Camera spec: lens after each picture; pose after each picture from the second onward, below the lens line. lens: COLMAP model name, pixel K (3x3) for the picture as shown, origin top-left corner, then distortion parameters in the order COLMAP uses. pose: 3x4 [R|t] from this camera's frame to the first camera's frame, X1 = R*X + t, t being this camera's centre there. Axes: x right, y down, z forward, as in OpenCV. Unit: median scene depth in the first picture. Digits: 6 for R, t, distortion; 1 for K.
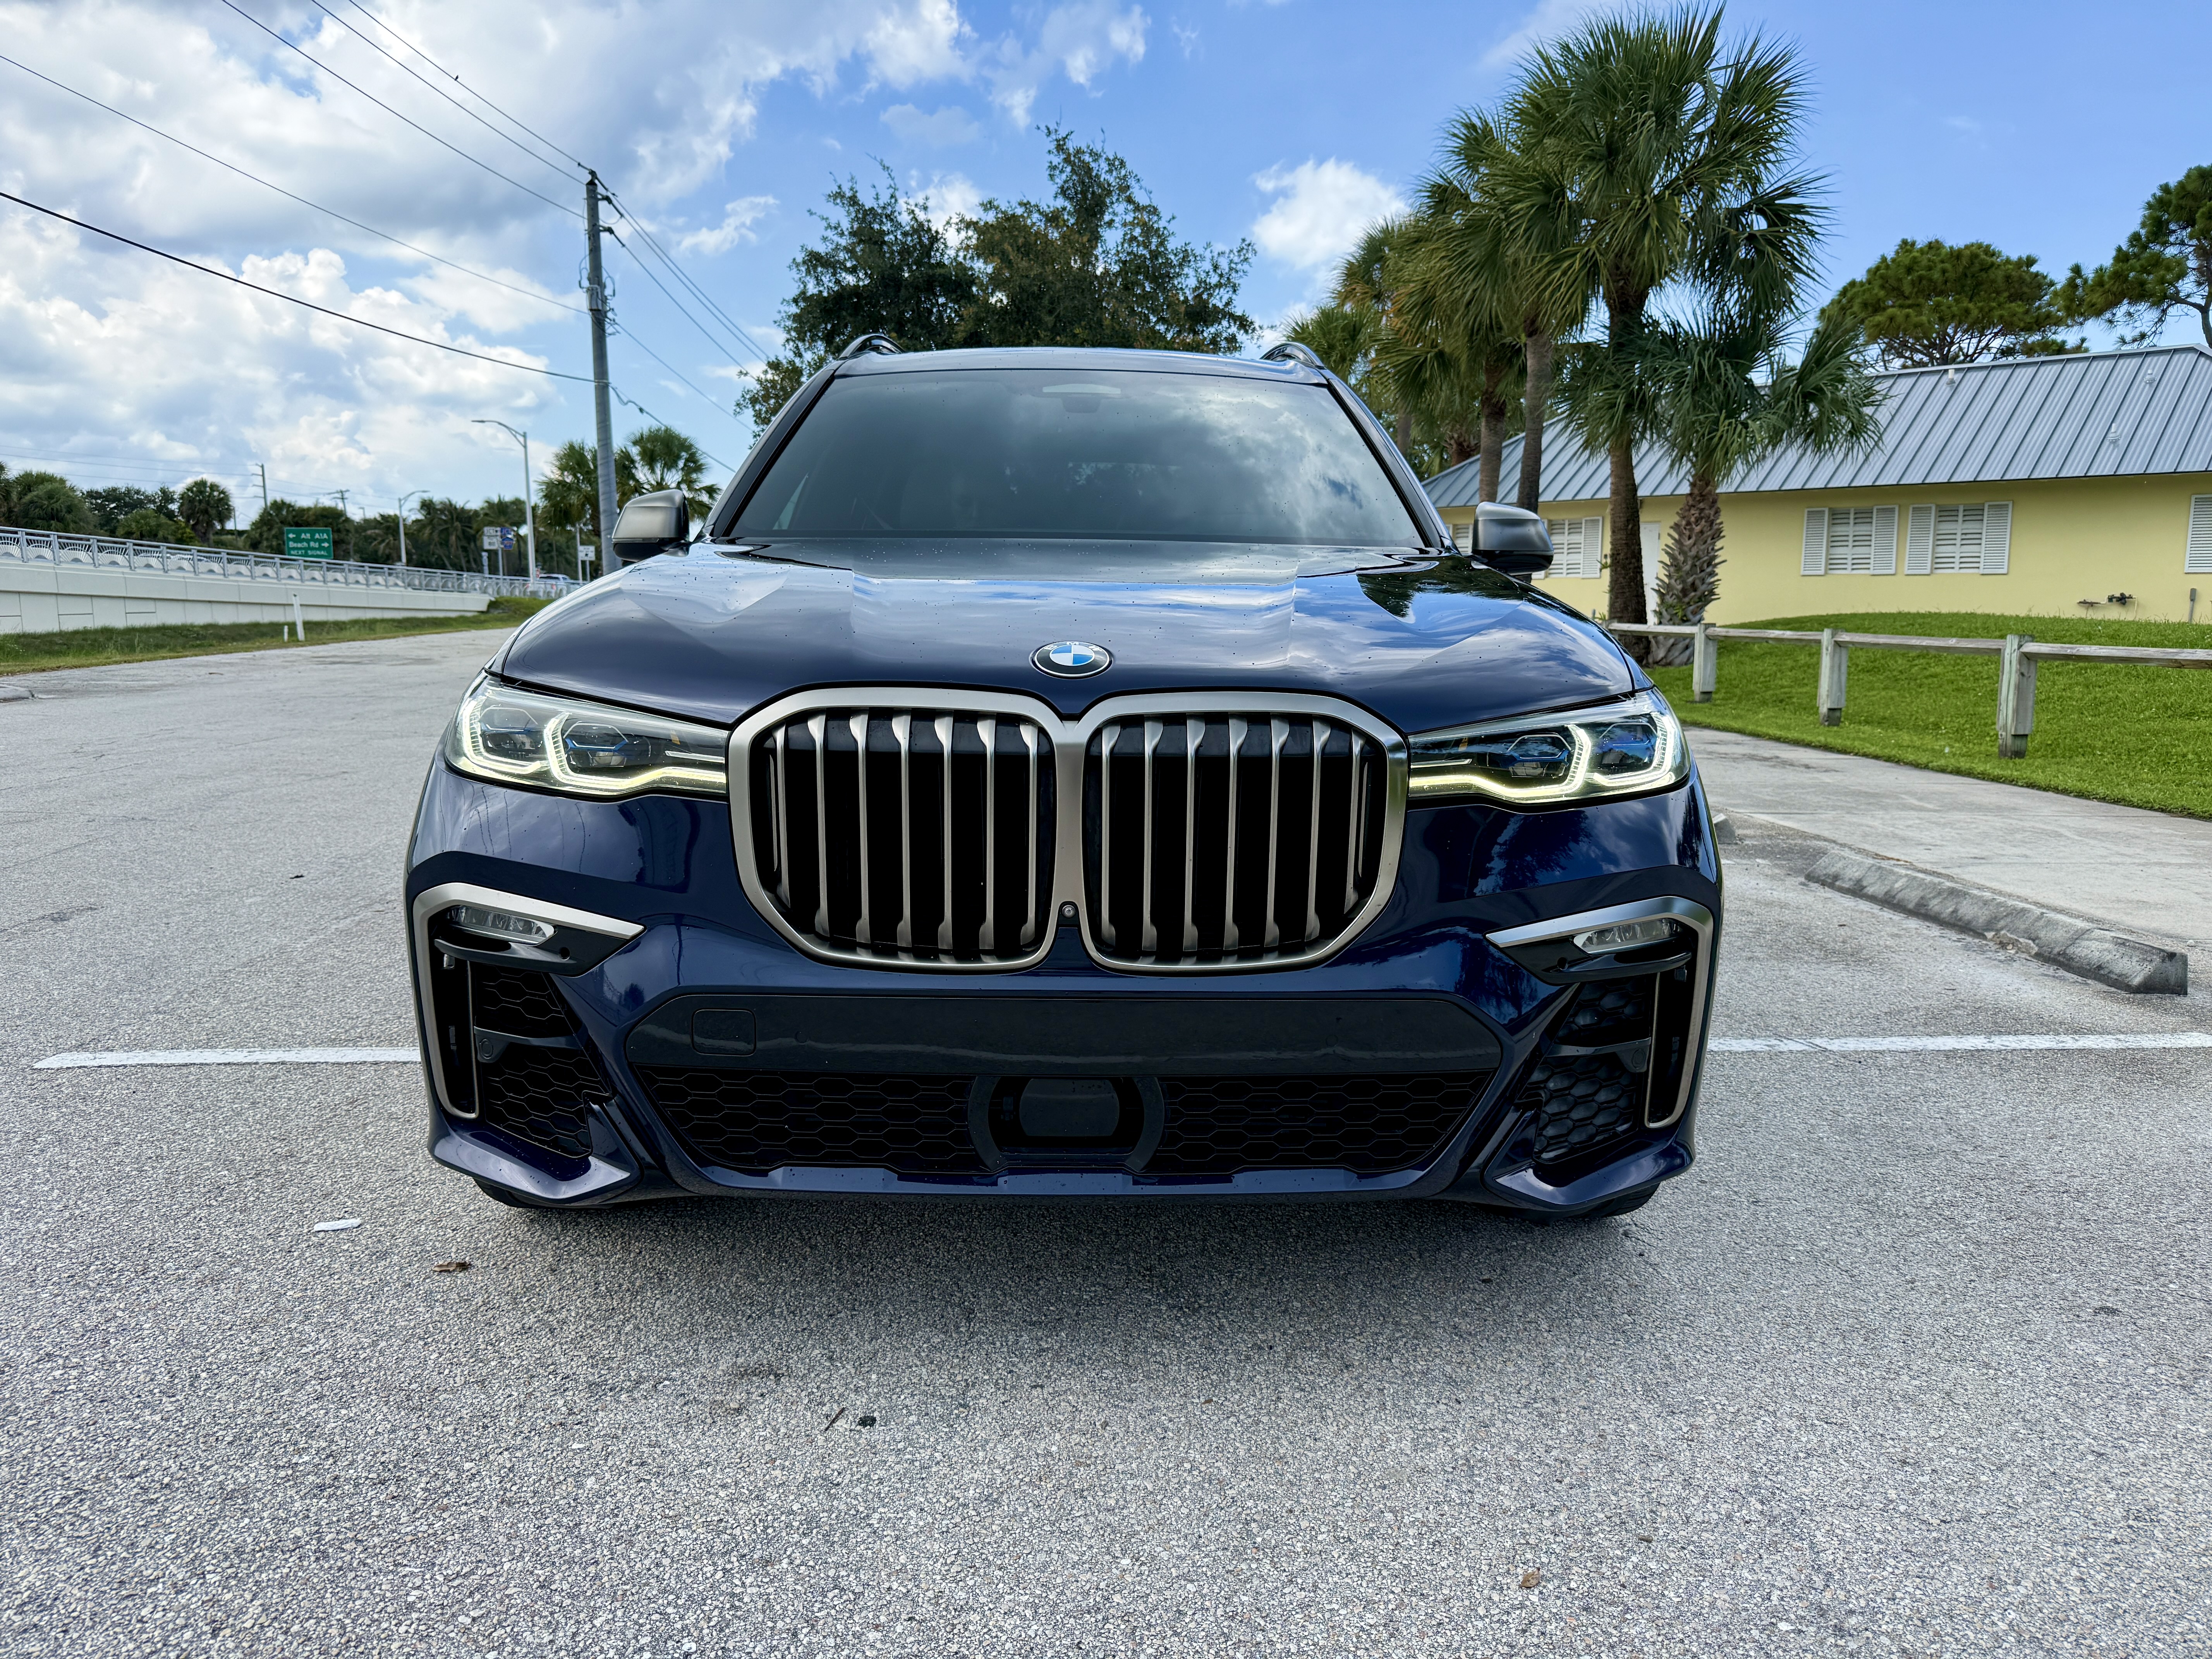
lens RADIAL K [[1564.9, 0, 1152.4], [0, 1564.9, 851.4], [0, 0, 1]] dist [-0.001273, -0.003494]
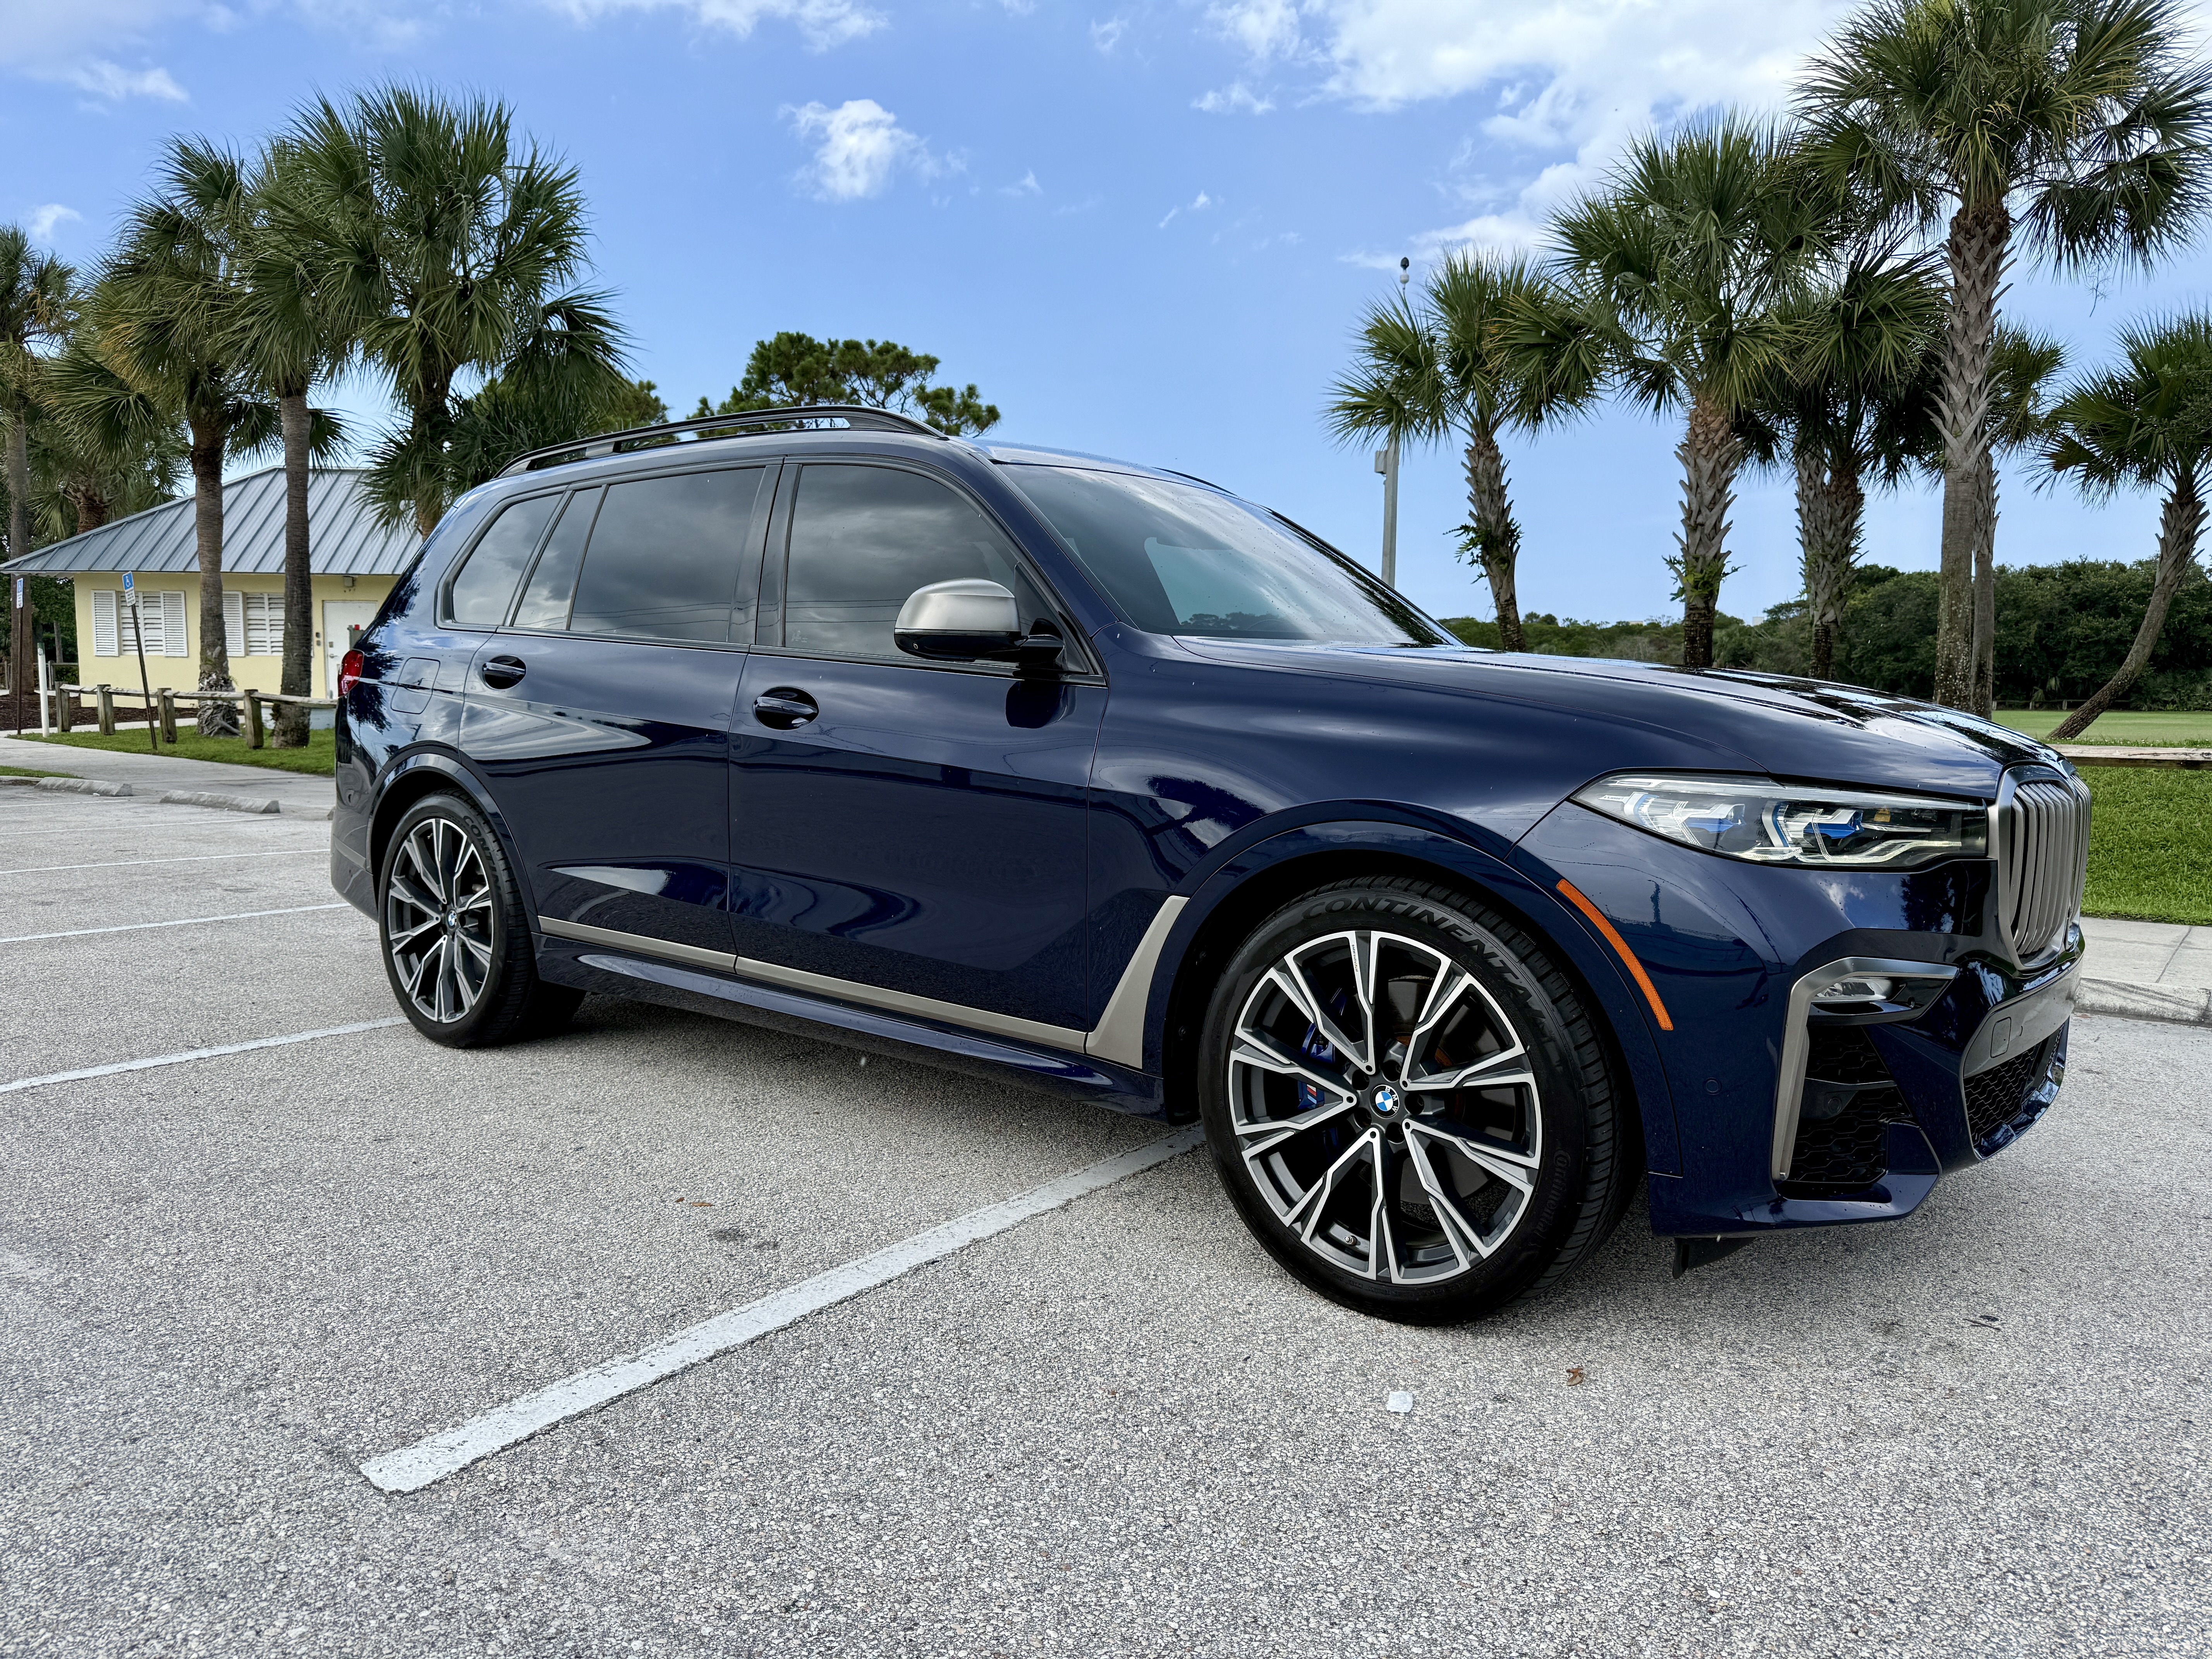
lens RADIAL K [[1542.8, 0, 1099.7], [0, 1542.8, 863.0], [0, 0, 1]] dist [0.102412, -0.139810]
pose [[0.648839, -0.085918, 0.756060, -0.185740], [0.119934, 0.992733, 0.009887, -0.013730], [-0.751415, 0.084262, 0.654428, 0.074975]]
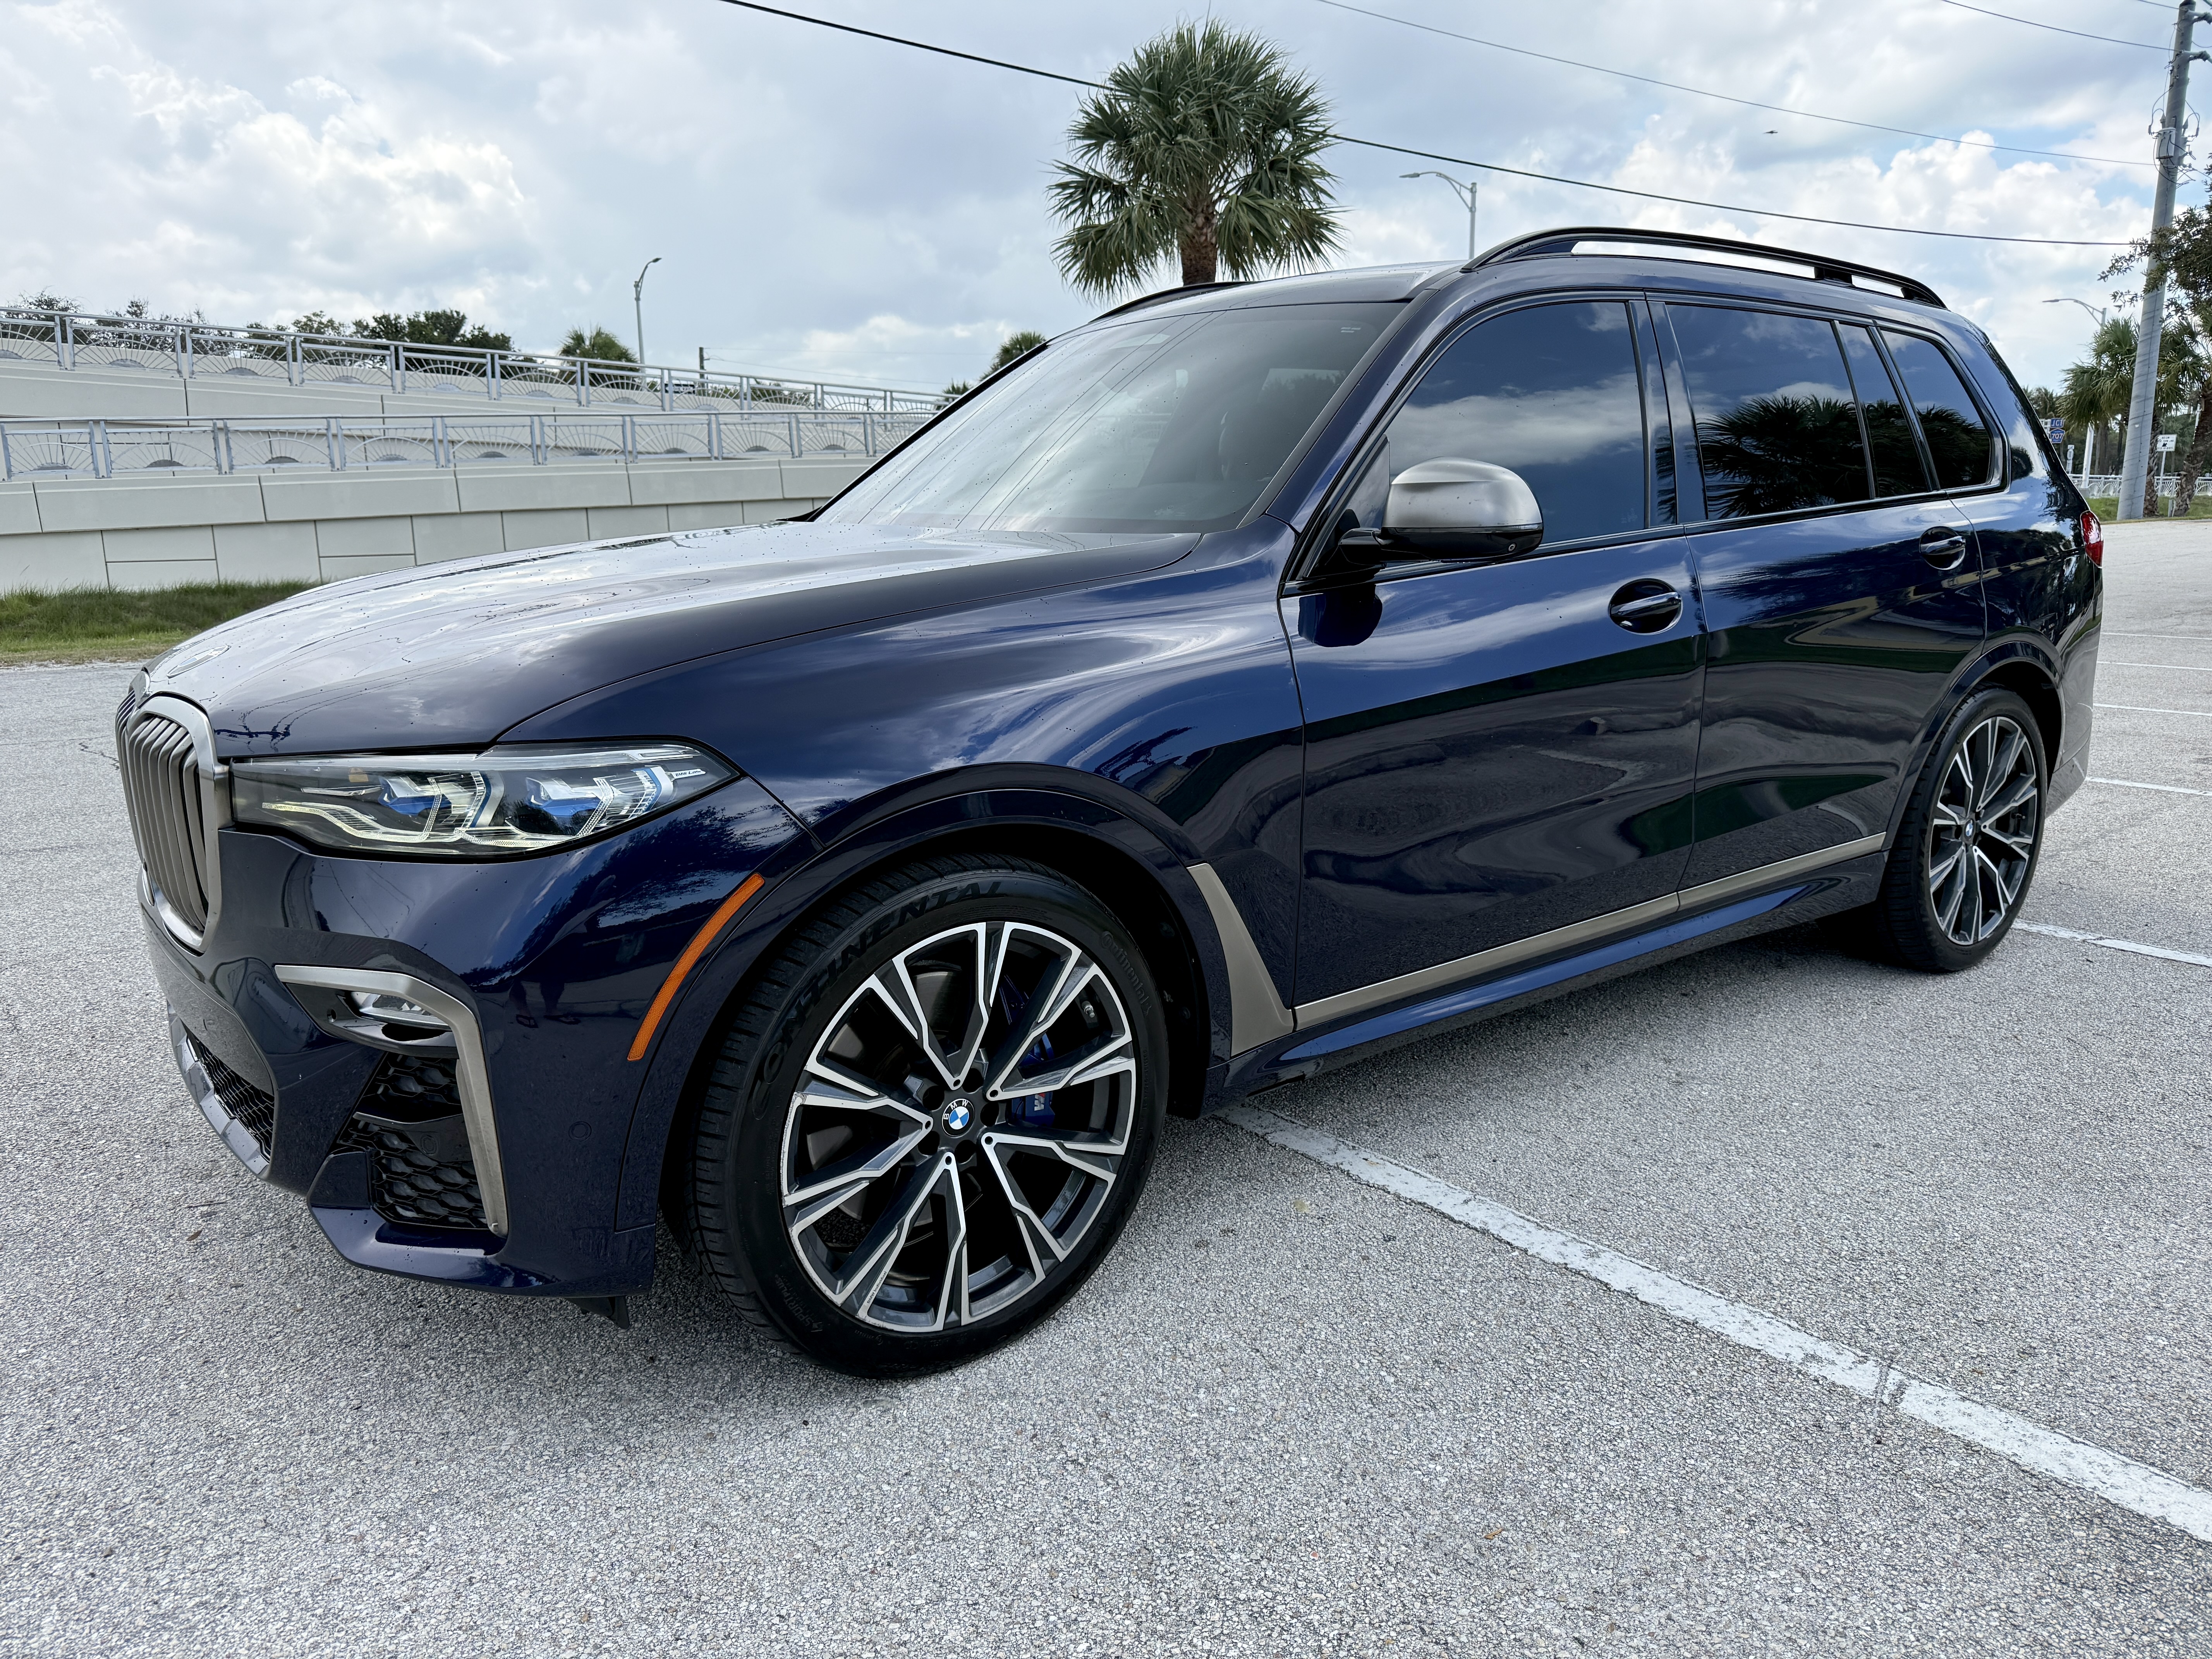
lens RADIAL K [[1591.3, 0, 1107.8], [0, 1591.3, 825.8], [0, 0, 1]] dist [0.051087, -0.057825]
pose [[0.588511, 0.151289, -0.794208, 0.149135], [-0.118172, 0.987883, 0.100616, -0.022616], [0.799807, 0.034639, 0.599258, 0.089508]]
